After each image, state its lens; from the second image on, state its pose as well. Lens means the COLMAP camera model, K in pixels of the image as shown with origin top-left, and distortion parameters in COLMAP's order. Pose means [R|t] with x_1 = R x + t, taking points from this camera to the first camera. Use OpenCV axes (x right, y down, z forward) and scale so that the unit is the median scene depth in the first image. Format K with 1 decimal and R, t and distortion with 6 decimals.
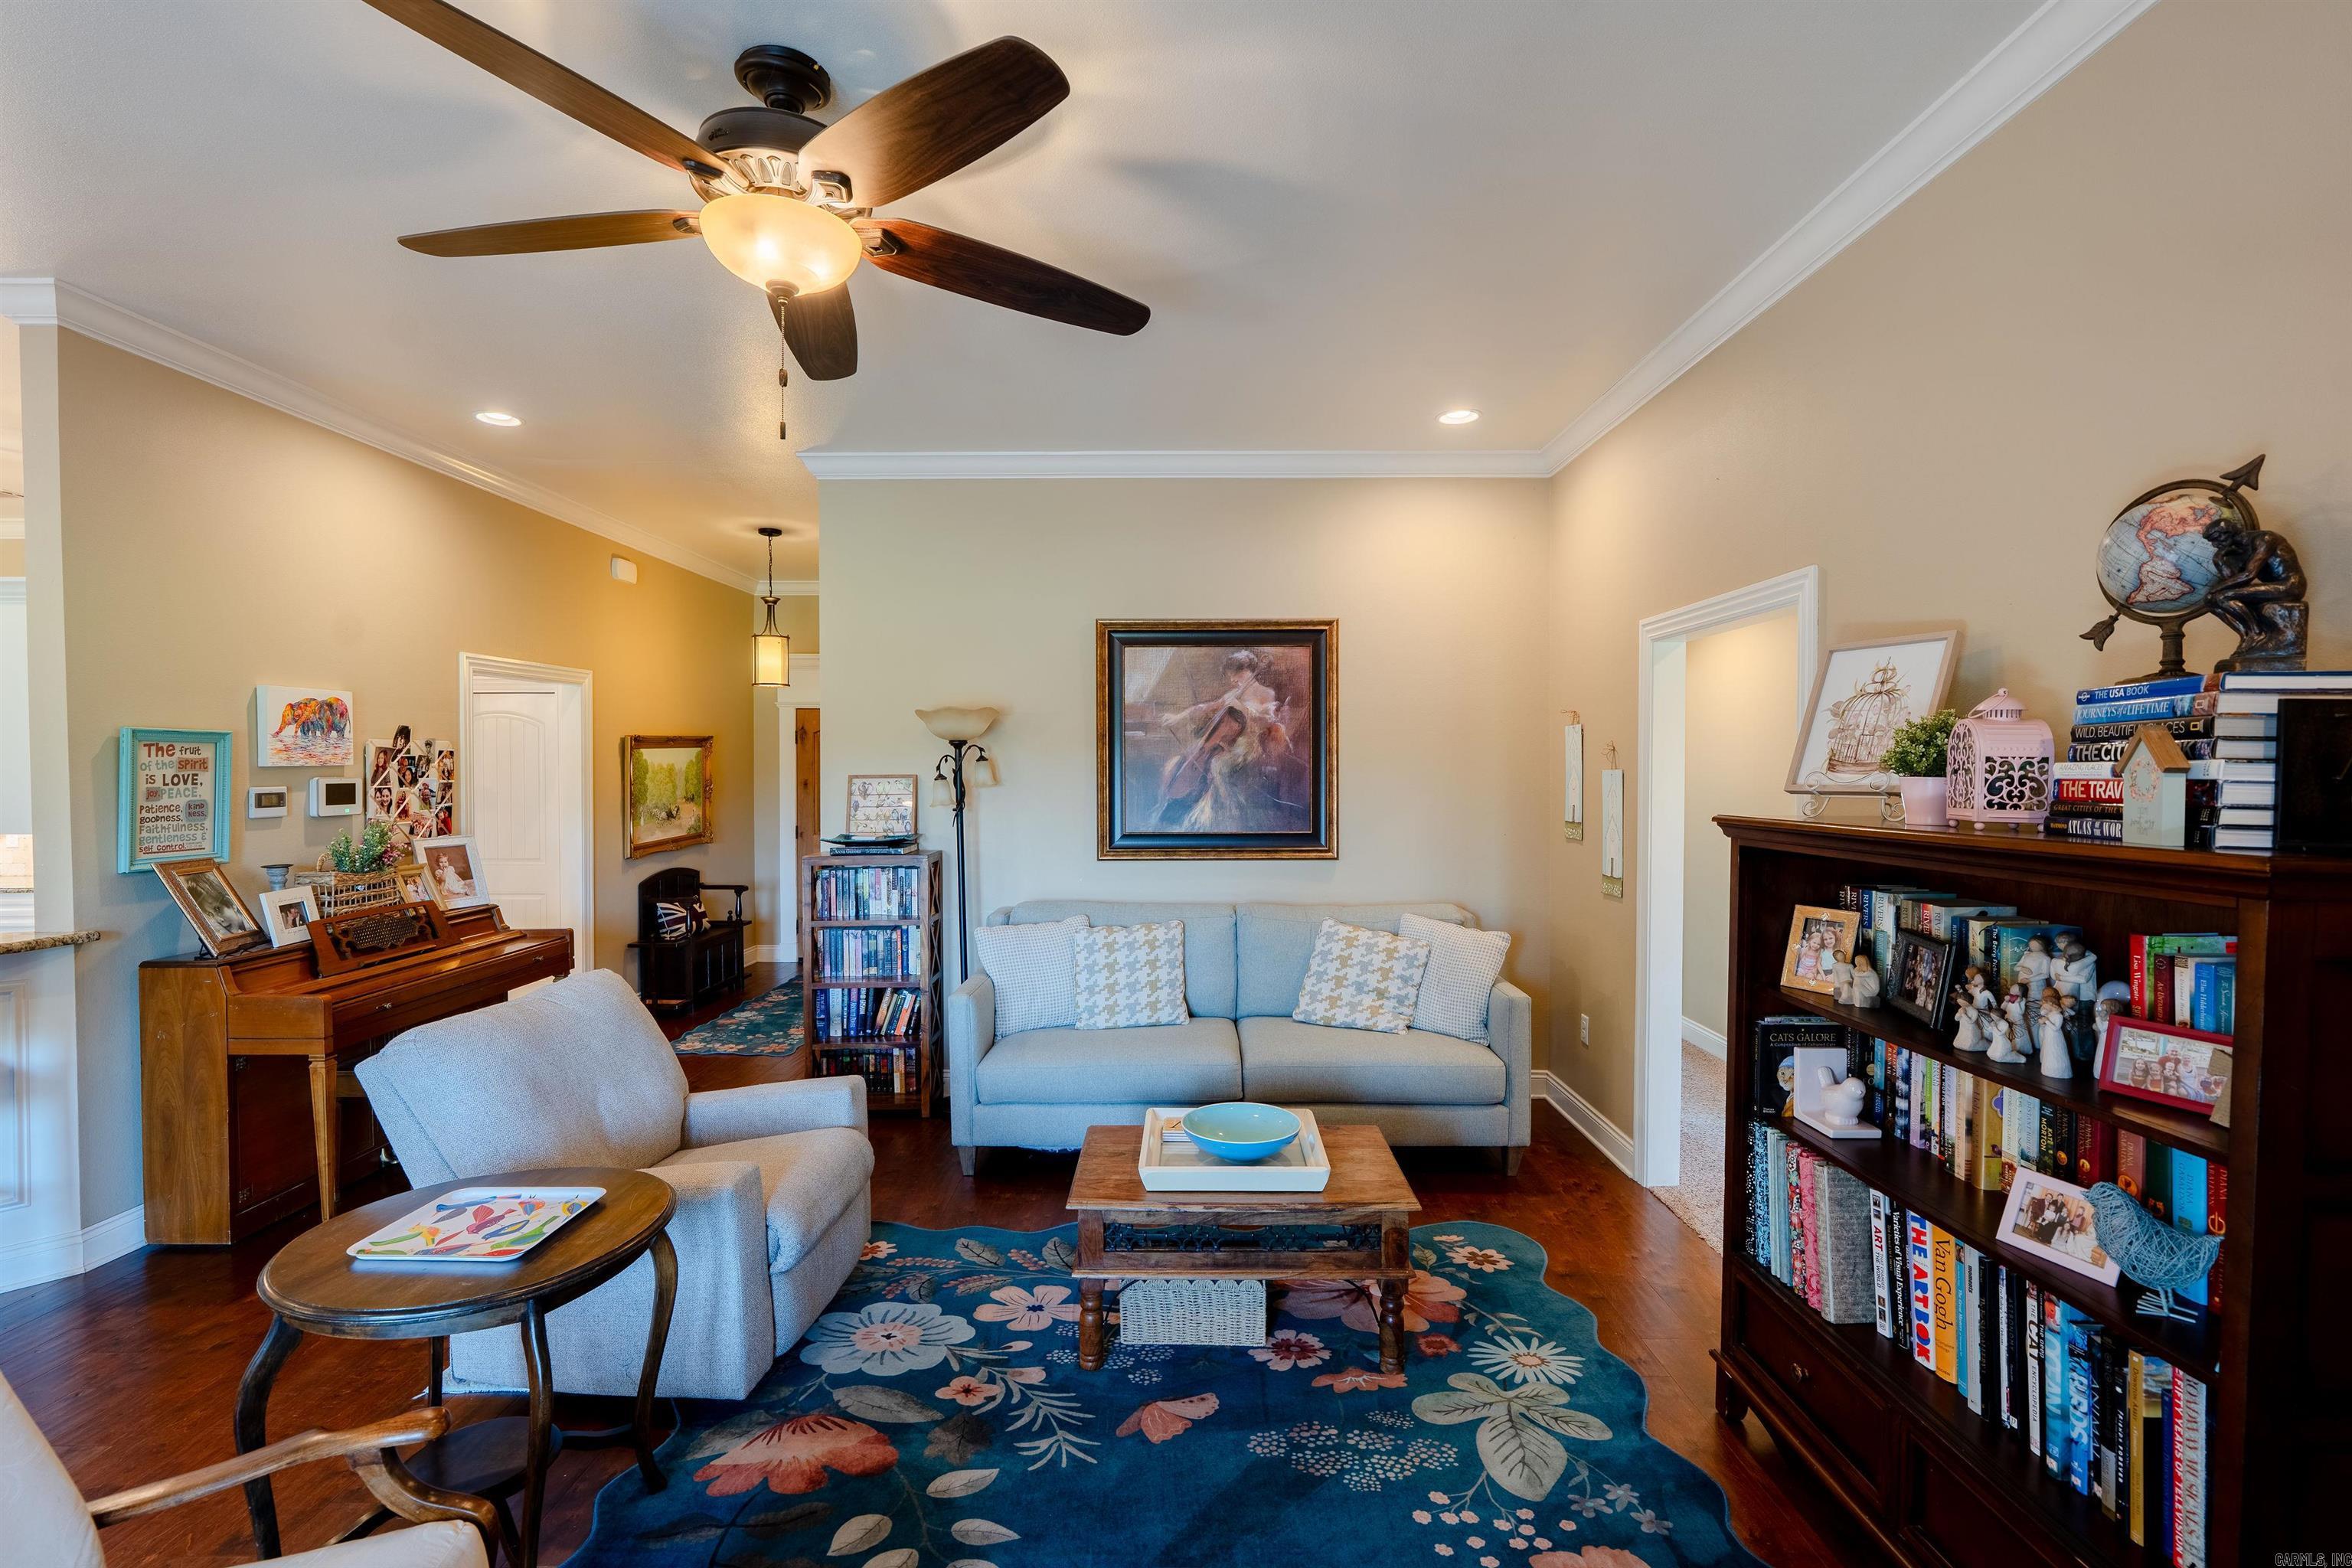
lens RADIAL K [[1051.7, 0, 1176.0], [0, 1051.7, 784.0], [0, 0, 1]] dist [-0.003825, 0.001169]
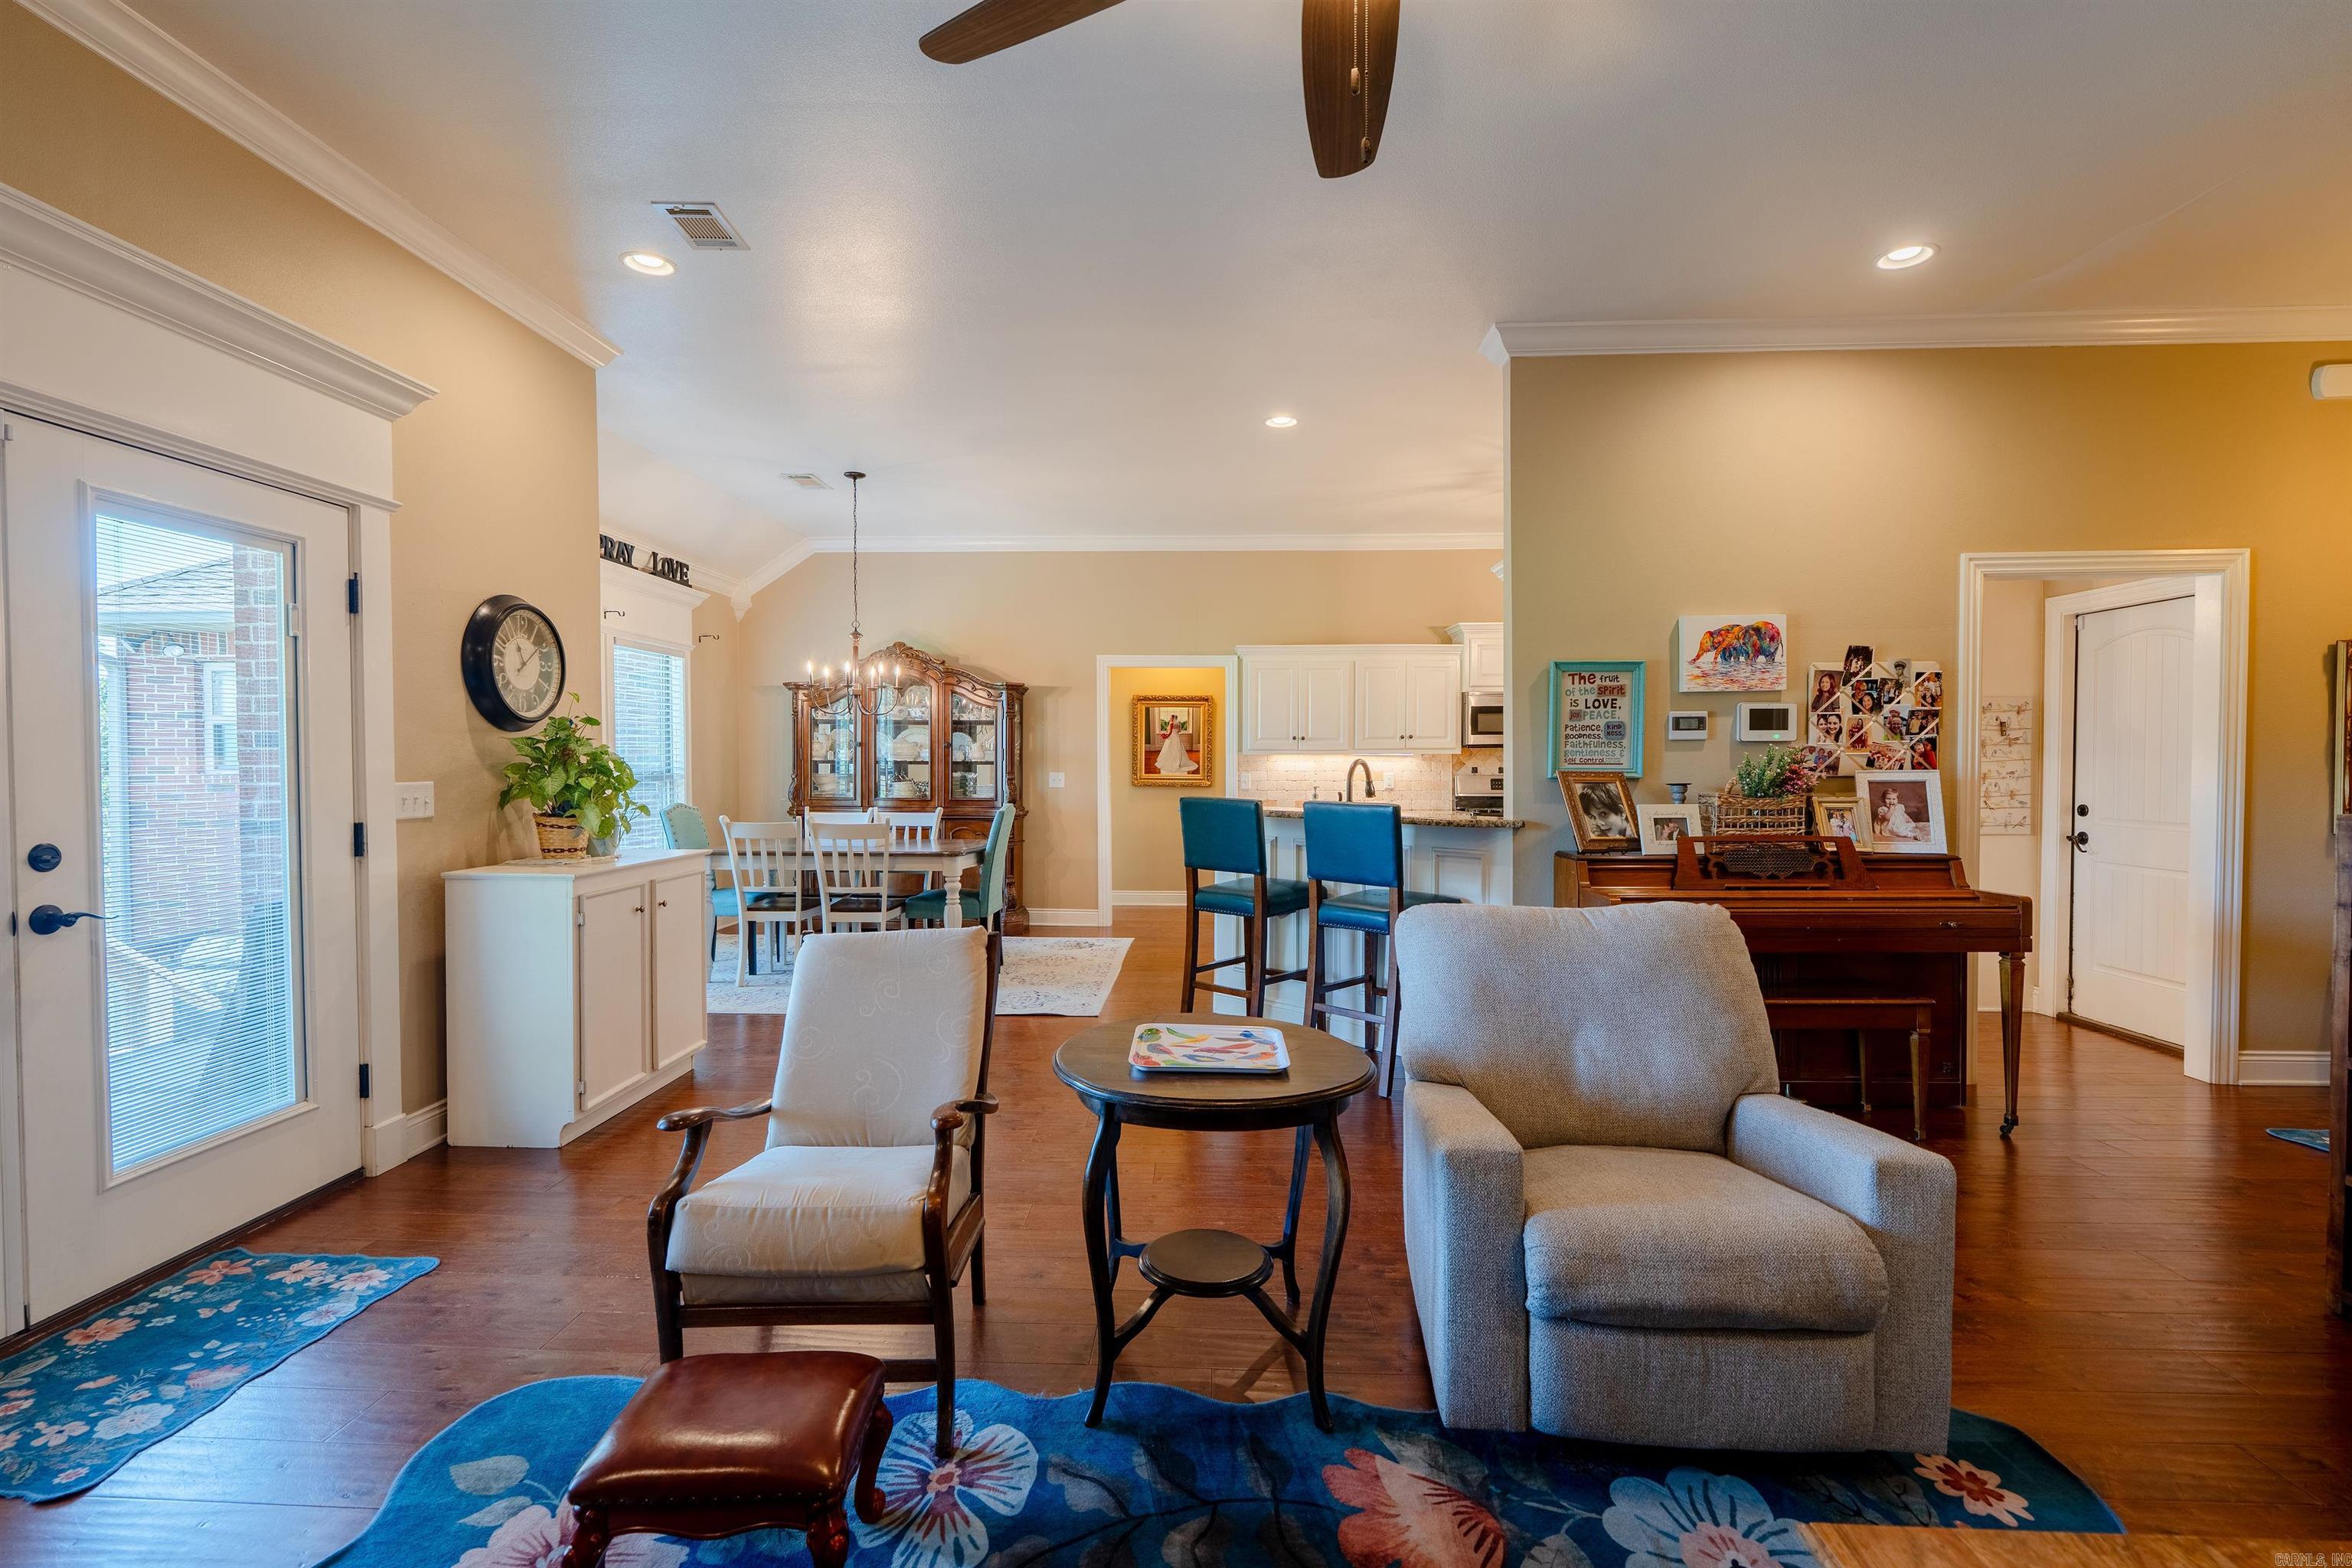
lens RADIAL K [[1051.6, 0, 1176.4], [0, 1051.6, 781.2], [0, 0, 1]] dist [-0.004036, 0.001249]
pose [[-0.030544, 0.020641, -0.999320, 0.235480], [-0.014626, 0.999670, 0.021095, 0.062077], [0.999426, 0.015260, -0.030232, 0.535052]]
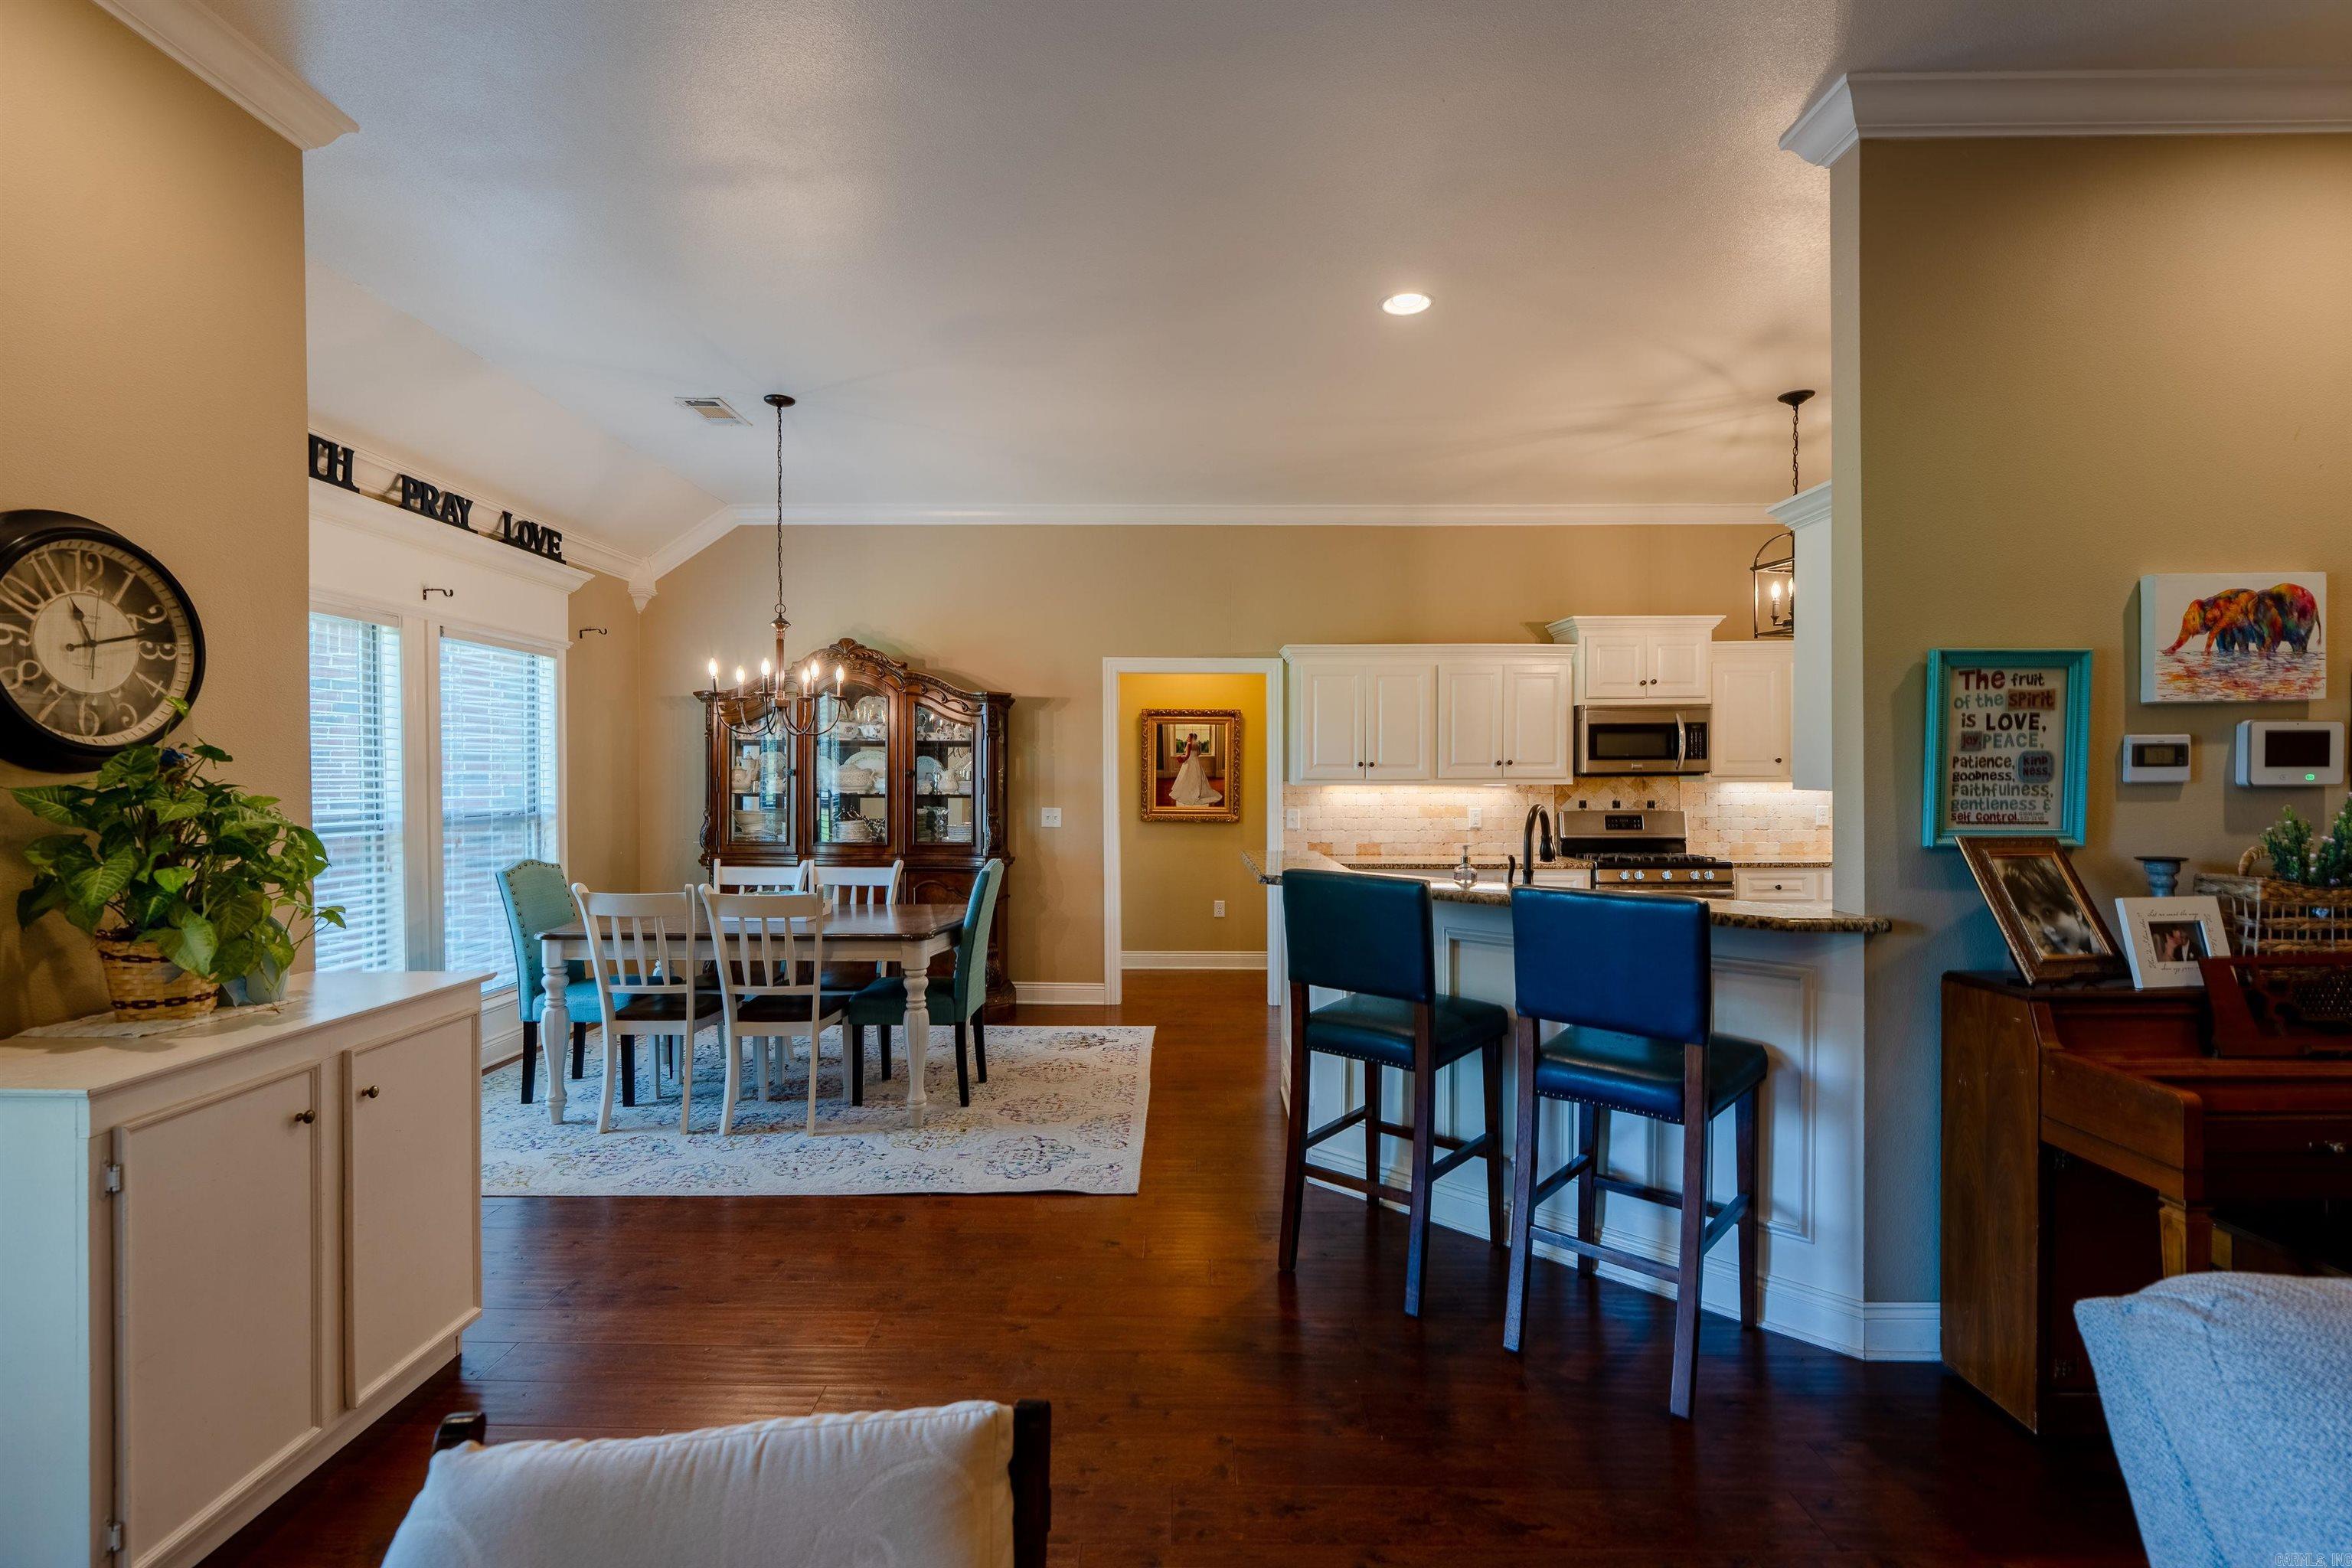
lens RADIAL K [[1051.7, 0, 1176.0], [0, 1051.7, 784.0], [0, 0, 1]] dist [-0.003825, 0.001169]
pose [[-0.000672, 0.008881, -0.999960, -0.236430], [-0.014190, 0.999860, 0.008889, 0.037165], [0.999899, 0.014196, -0.000546, 0.422670]]
